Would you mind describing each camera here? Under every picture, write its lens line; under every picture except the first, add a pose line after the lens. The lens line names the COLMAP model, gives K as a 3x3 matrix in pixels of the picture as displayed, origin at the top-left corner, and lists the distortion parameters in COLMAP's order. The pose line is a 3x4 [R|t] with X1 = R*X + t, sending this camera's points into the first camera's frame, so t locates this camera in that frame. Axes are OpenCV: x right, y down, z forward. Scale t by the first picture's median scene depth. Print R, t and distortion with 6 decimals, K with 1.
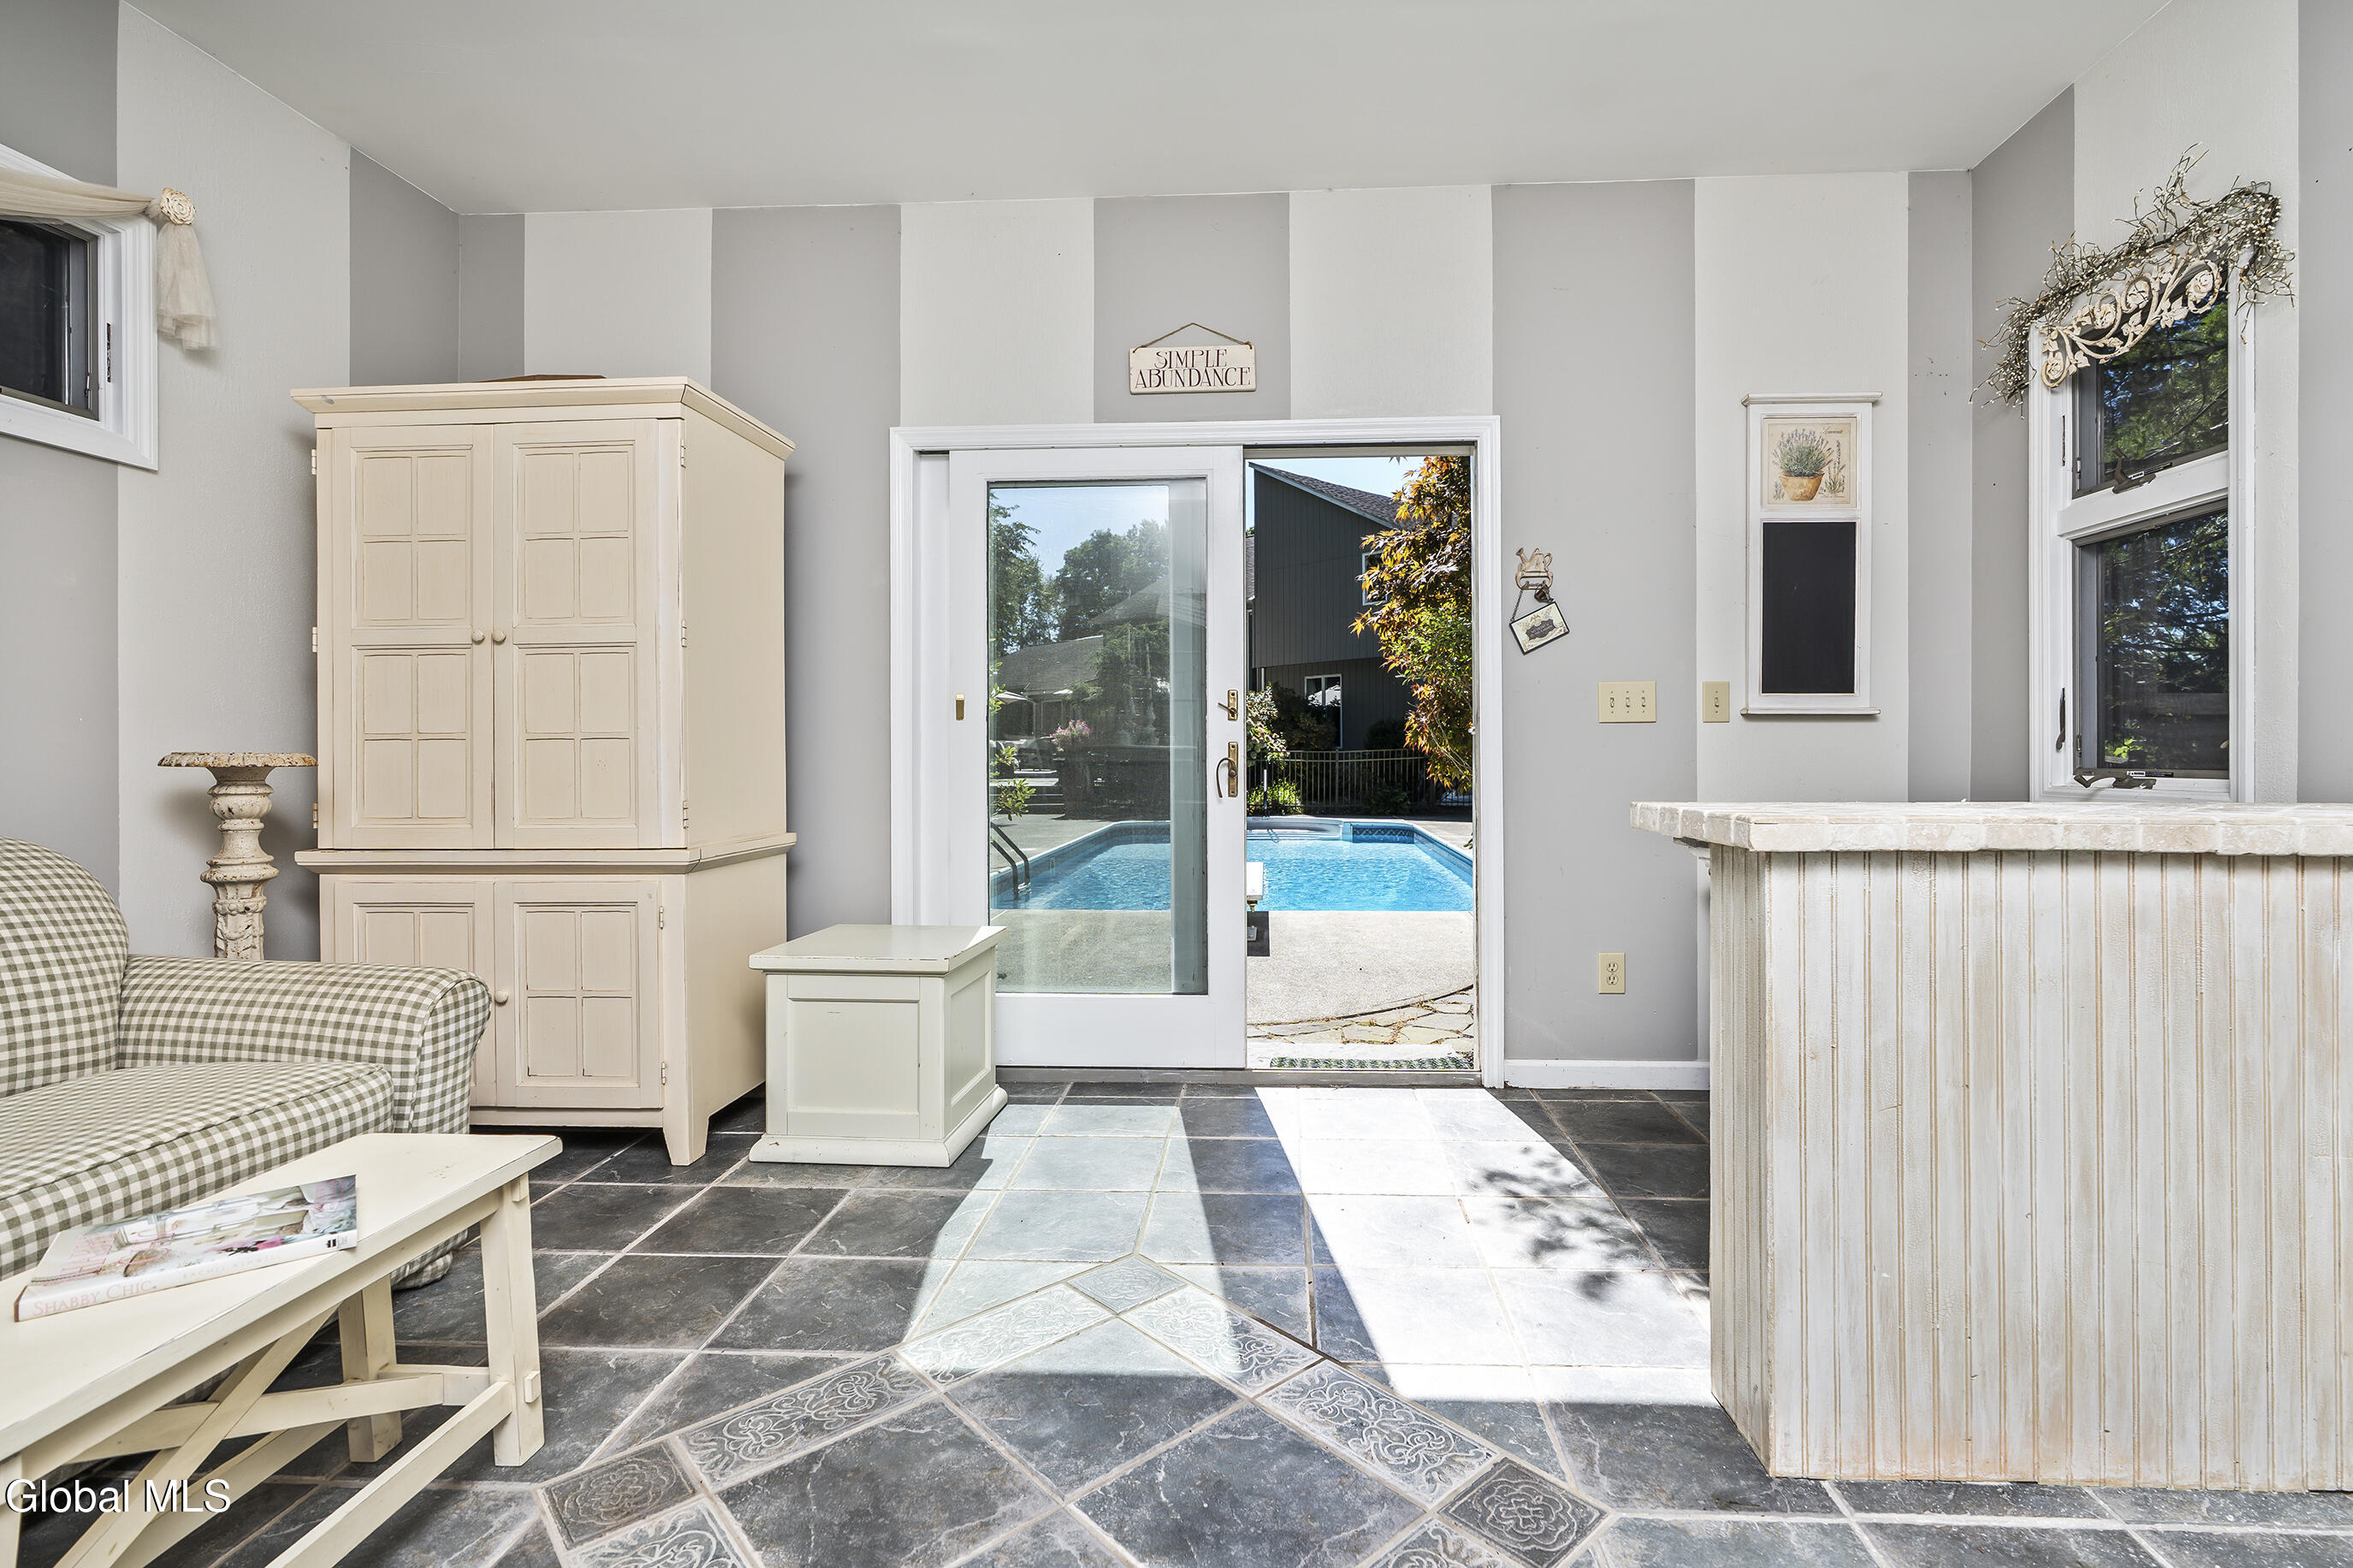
lens RADIAL K [[1106.2, 0, 1223.1], [0, 1106.2, 747.2], [0, 0, 1]] dist [-0.001208, 0.000402]
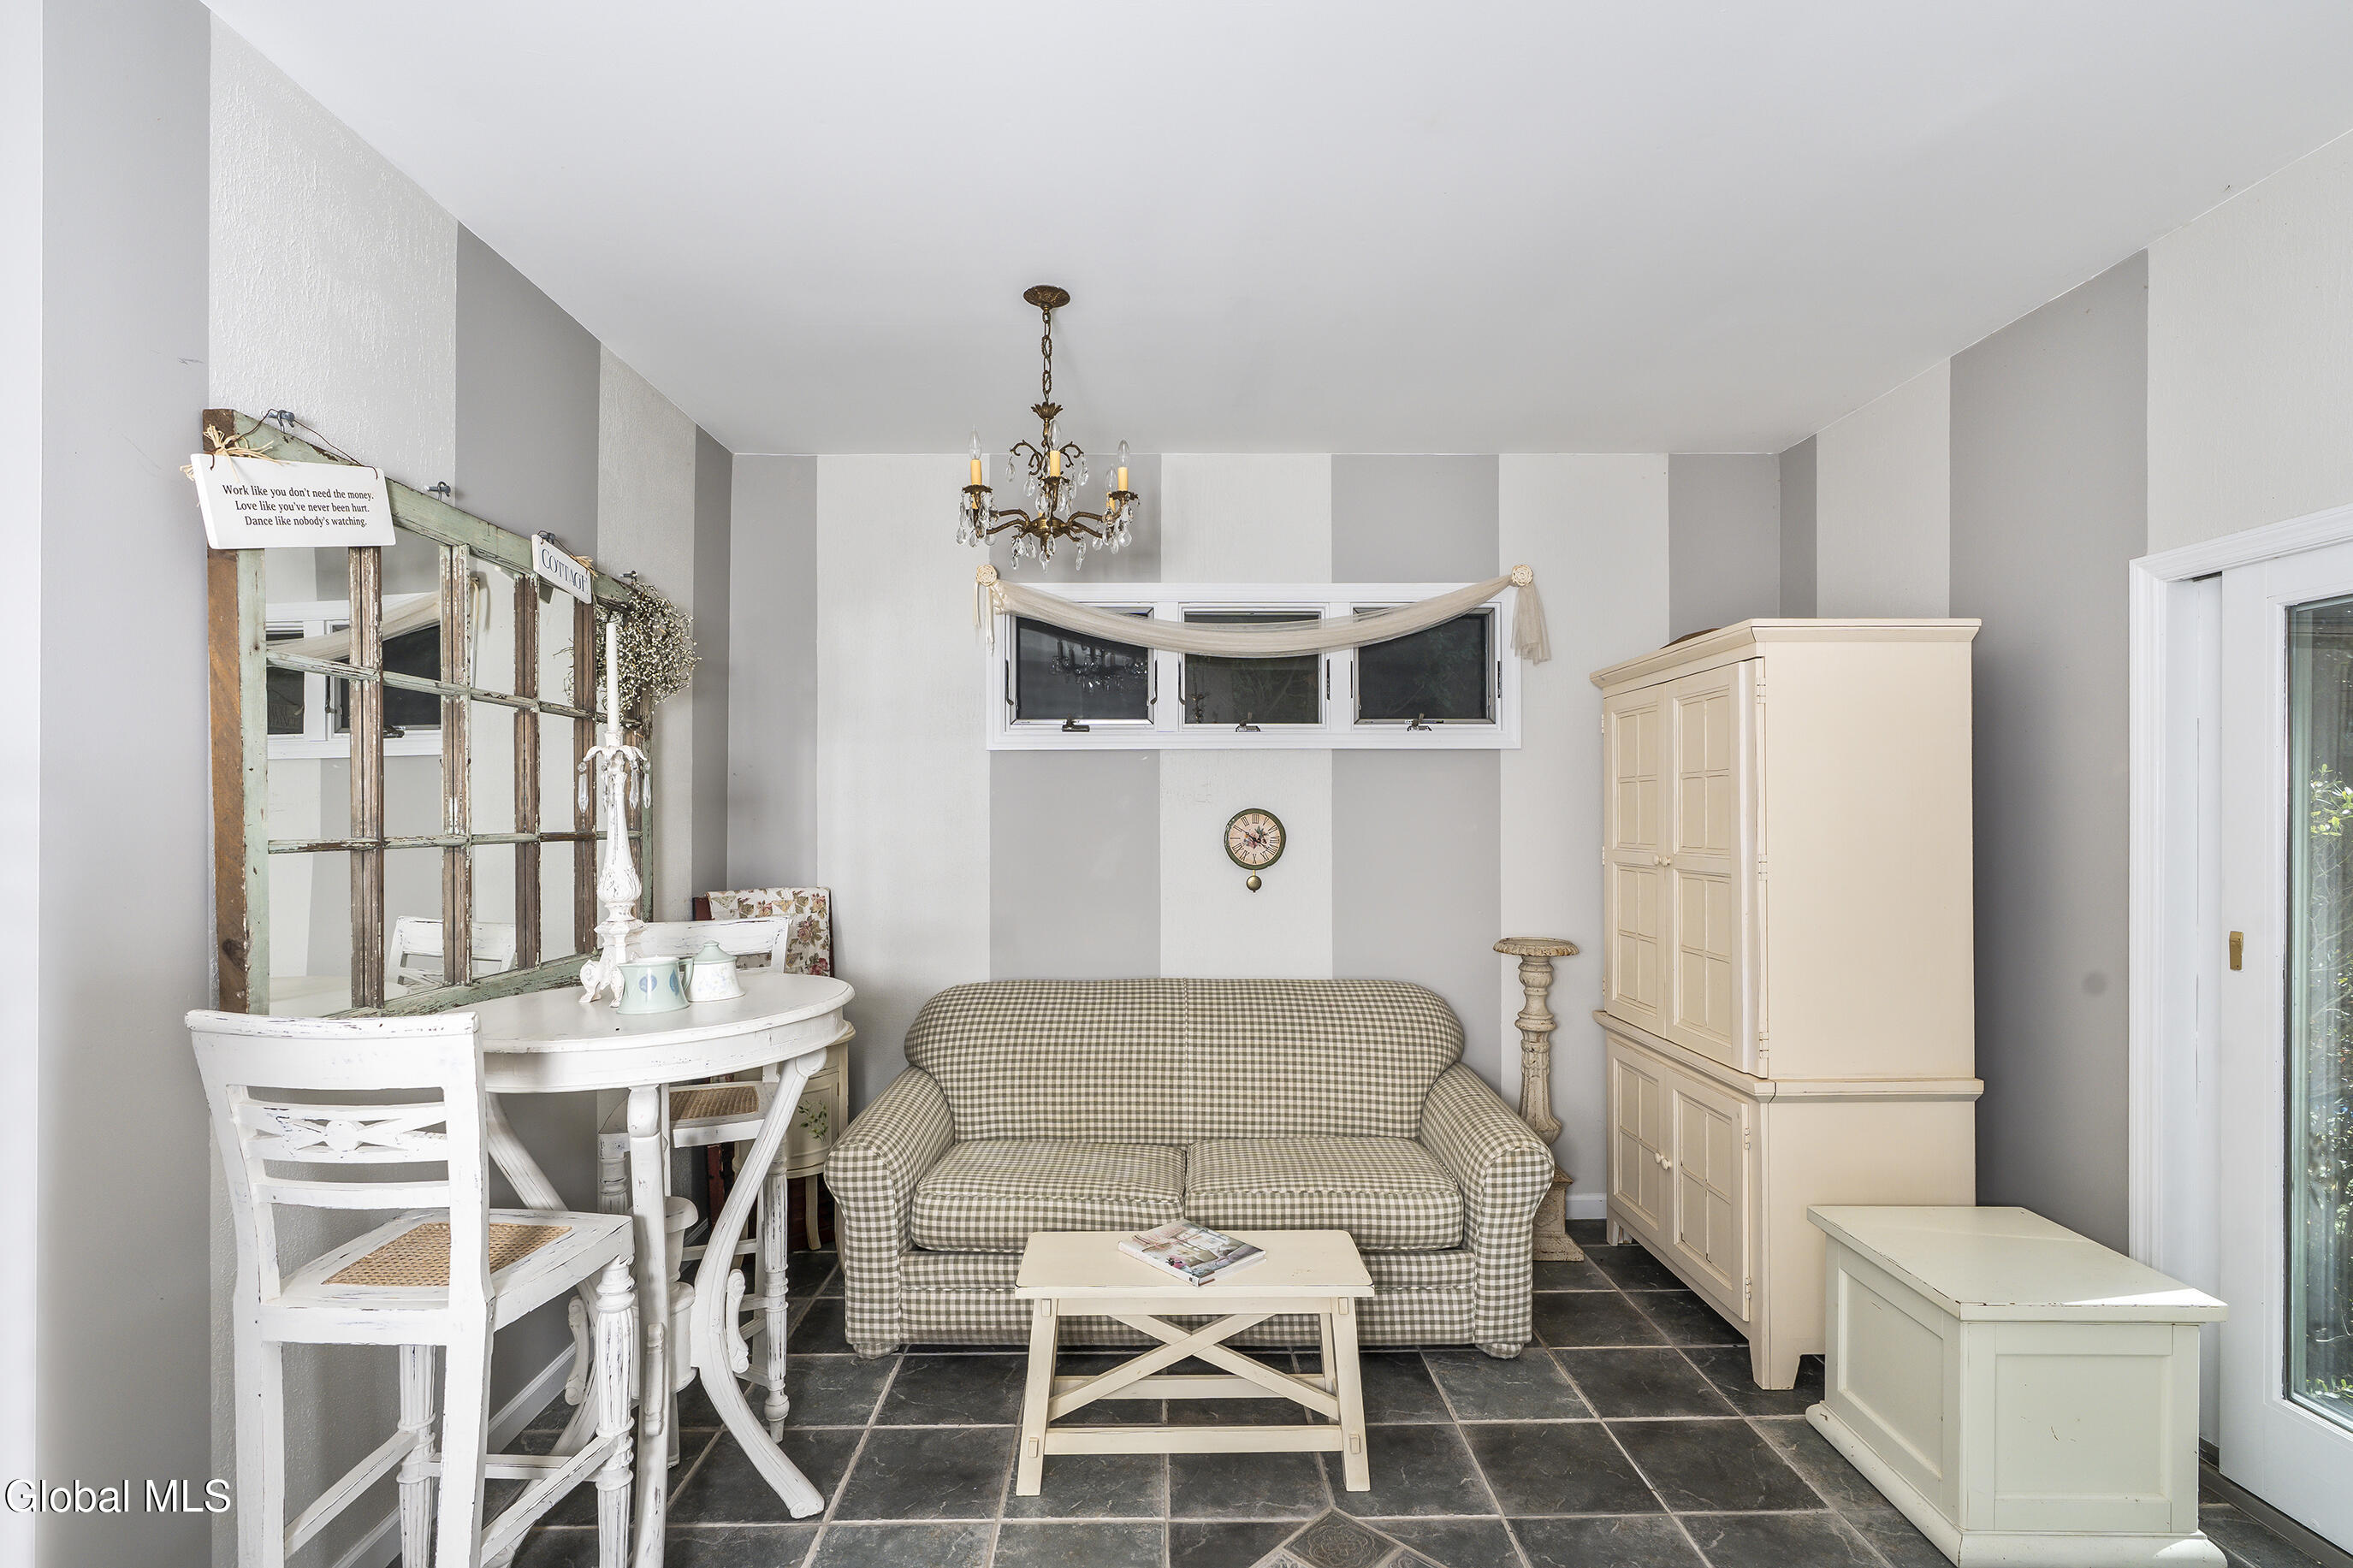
lens RADIAL K [[1103.0, 0, 1173.1], [0, 1103.0, 814.0], [0, 0, 1]] dist [-0.000981, -0.000281]
pose [[0.068992, 0.005680, -0.997601, 0.552844], [0.008529, 0.999944, 0.006283, -0.184766], [0.997581, -0.008942, 0.068940, 0.443528]]
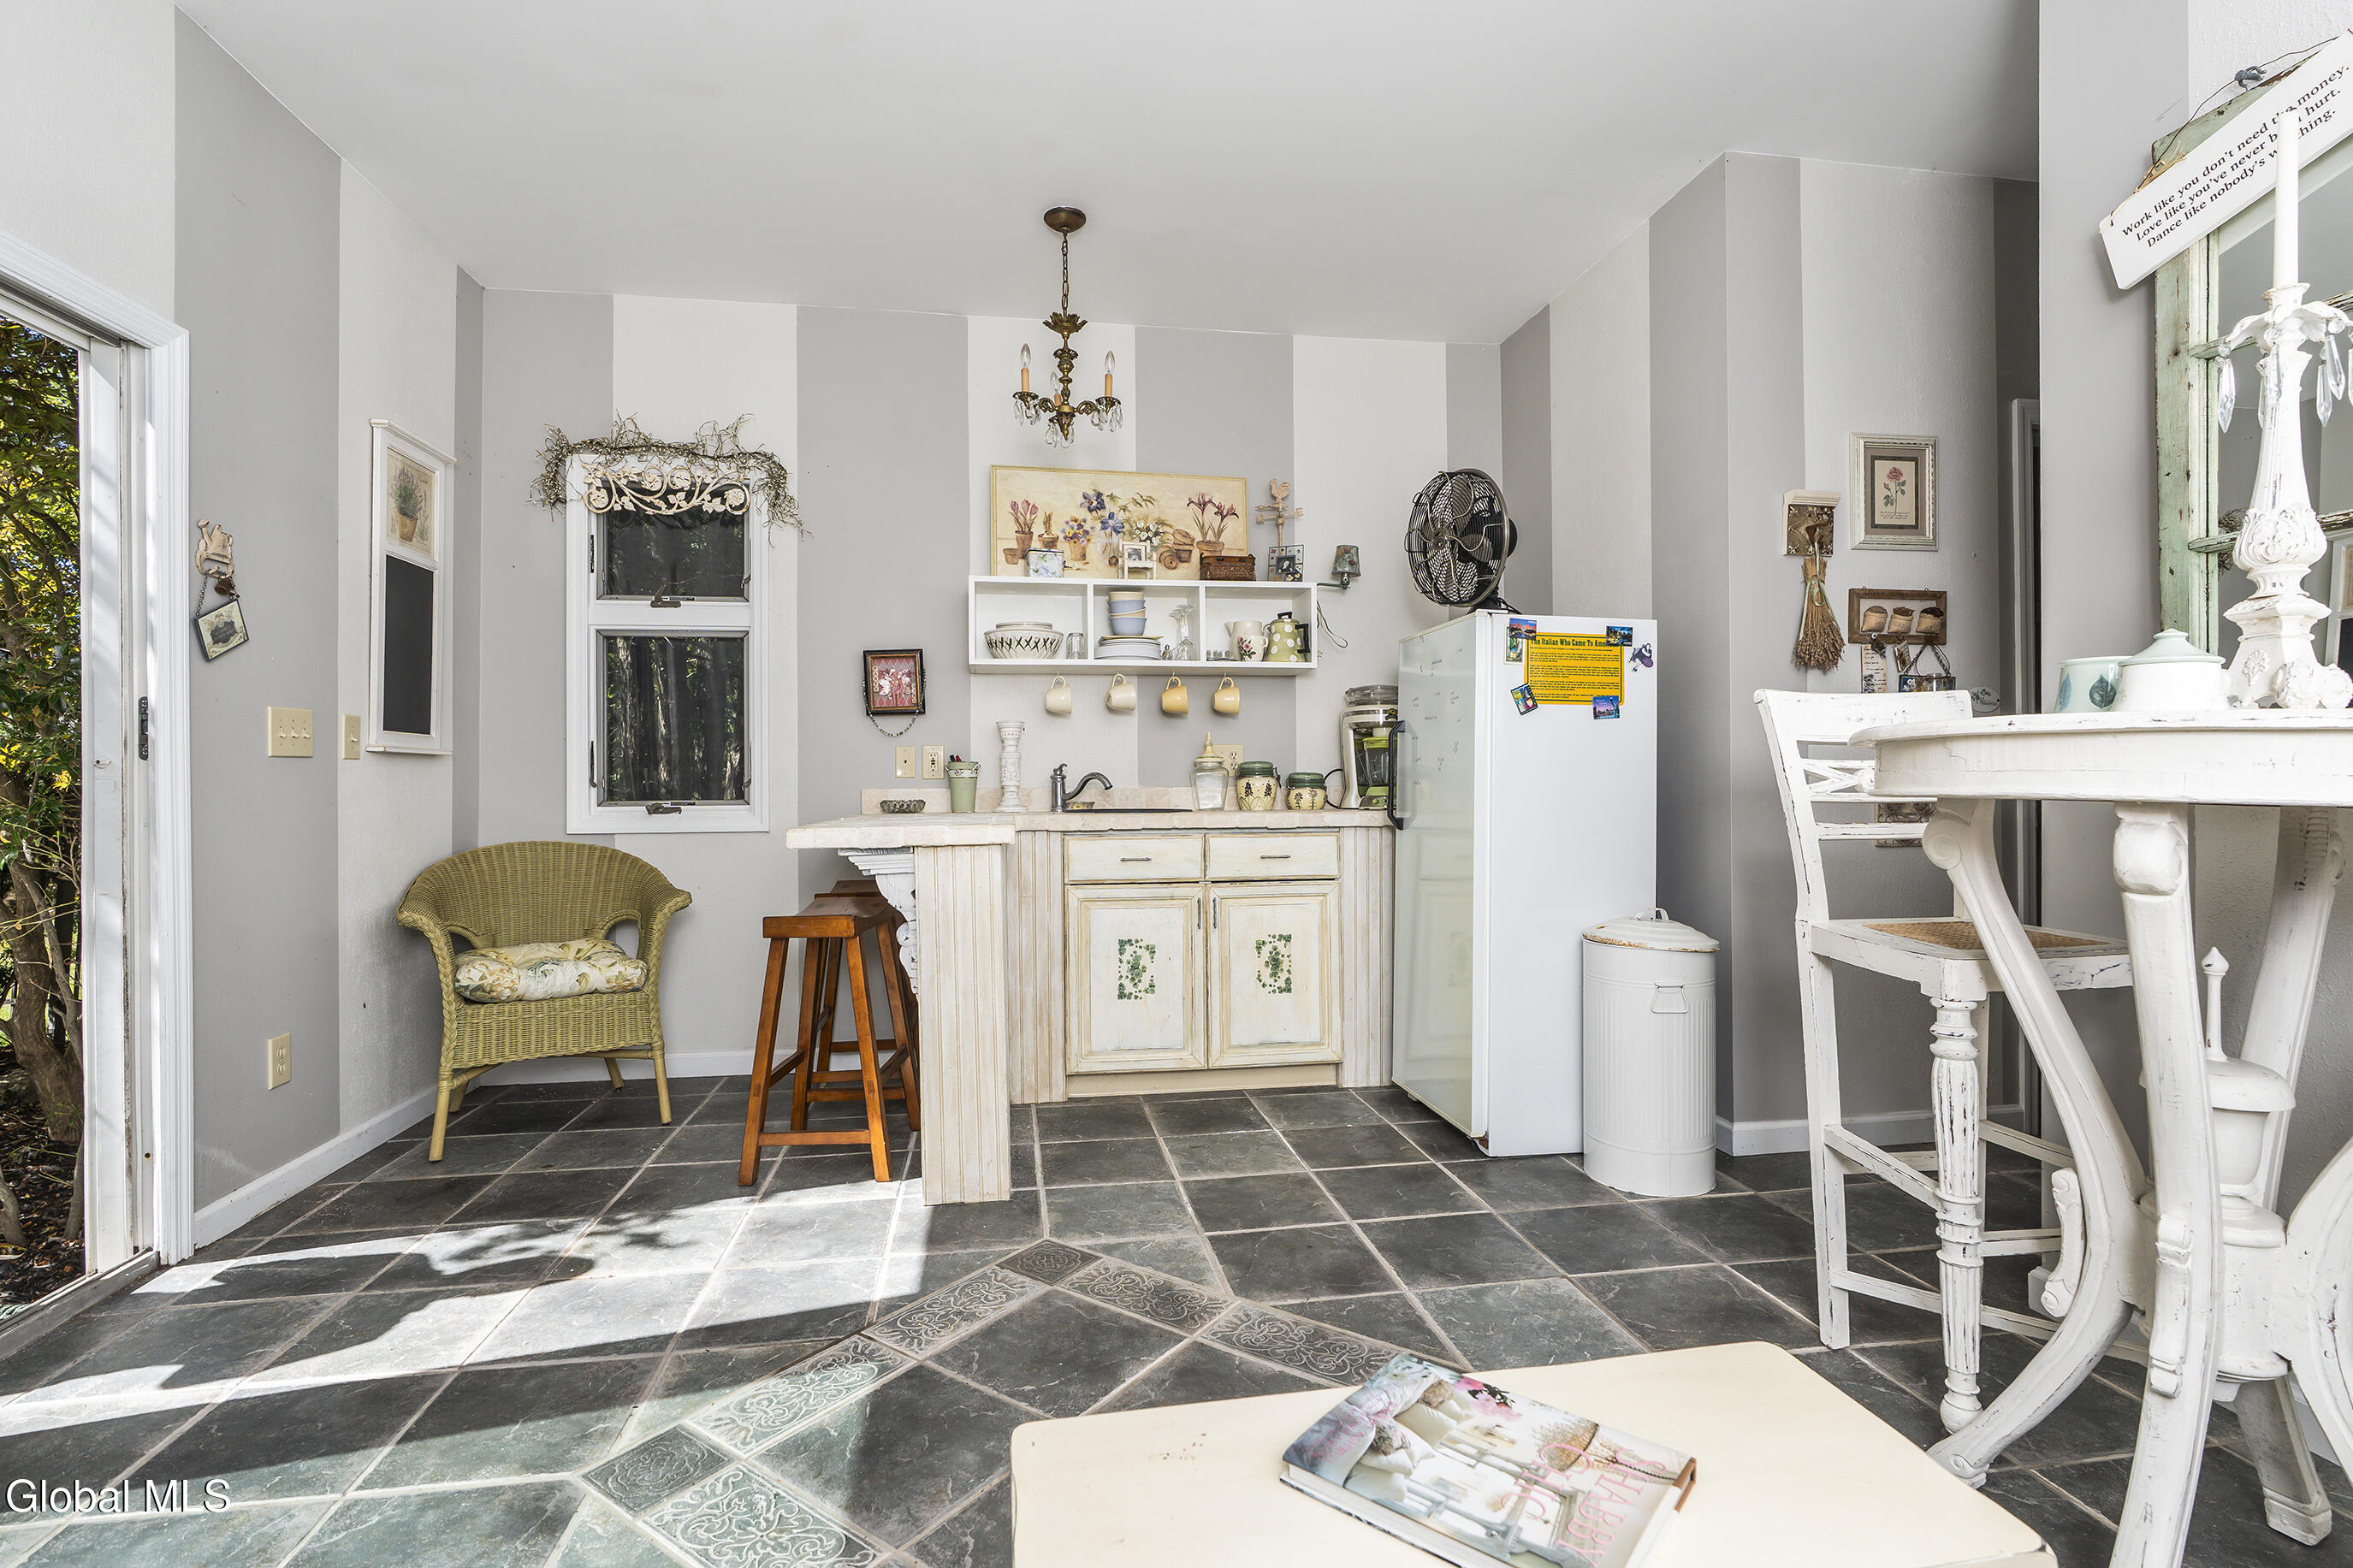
lens RADIAL K [[1125.3, 0, 1176.5], [0, 1125.3, 784.0], [0, 0, 1]] dist [-0.001797, -0.000139]
pose [[-0.209103, -0.001199, 0.977893, -0.799978], [-0.000158, 0.999999, 0.001192, -0.003653], [-0.977894, 0.000095, -0.209103, 0.678265]]
